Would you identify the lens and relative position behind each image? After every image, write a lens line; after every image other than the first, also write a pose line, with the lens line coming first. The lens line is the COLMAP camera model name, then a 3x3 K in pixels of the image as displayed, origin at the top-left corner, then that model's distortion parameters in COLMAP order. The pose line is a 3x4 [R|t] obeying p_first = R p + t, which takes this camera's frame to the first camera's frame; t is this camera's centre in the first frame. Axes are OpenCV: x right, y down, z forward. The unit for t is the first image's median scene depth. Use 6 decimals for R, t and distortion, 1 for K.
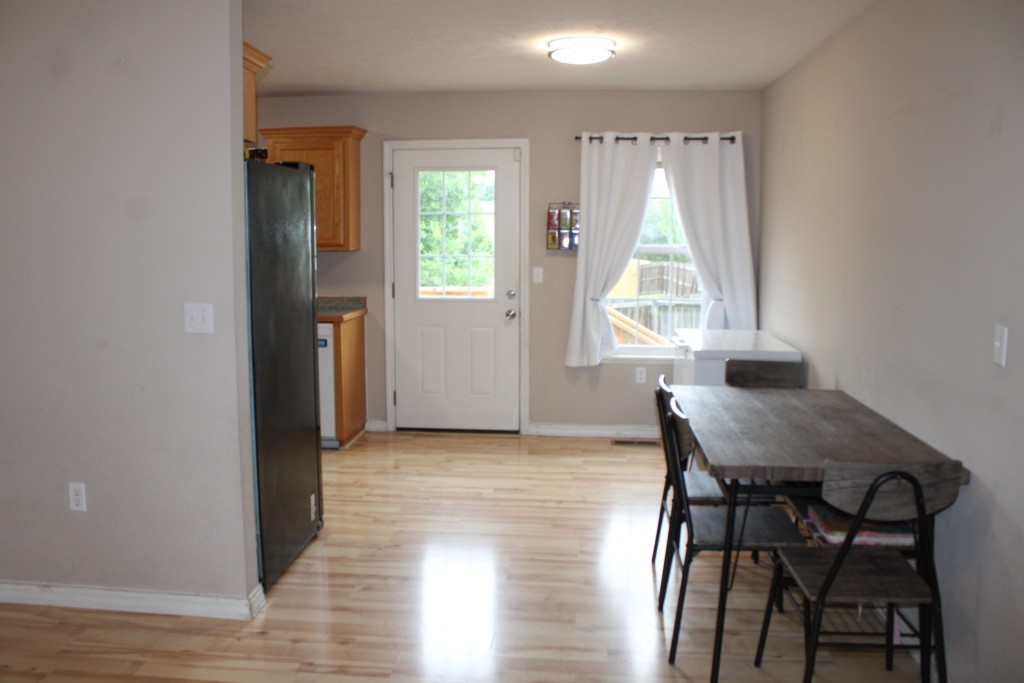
lens RADIAL K [[874.3, 0, 509.8], [0, 874.3, 339.5], [0, 0, 1]] dist [-0.134071, 0.106379]
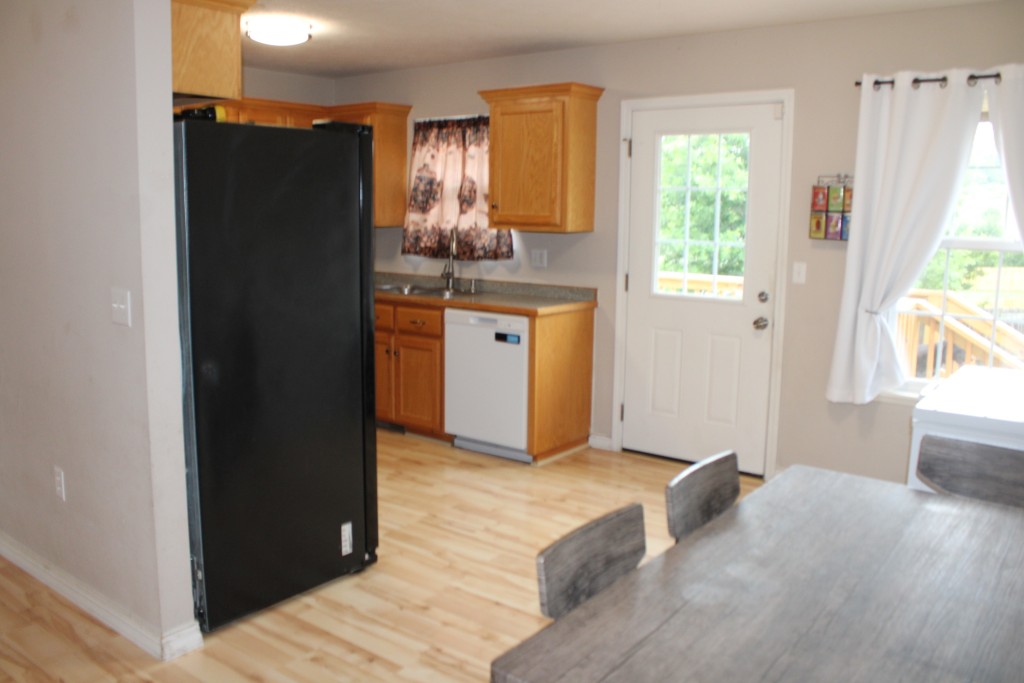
lens RADIAL K [[874.3, 0, 505.9], [0, 874.3, 344.8], [0, 0, 1]] dist [-0.134071, 0.106379]
pose [[0.841464, 0.091263, -0.532550, 0.224129], [-0.076685, 0.995826, 0.049489, -0.030975], [0.534843, -0.000805, 0.844951, 0.255530]]
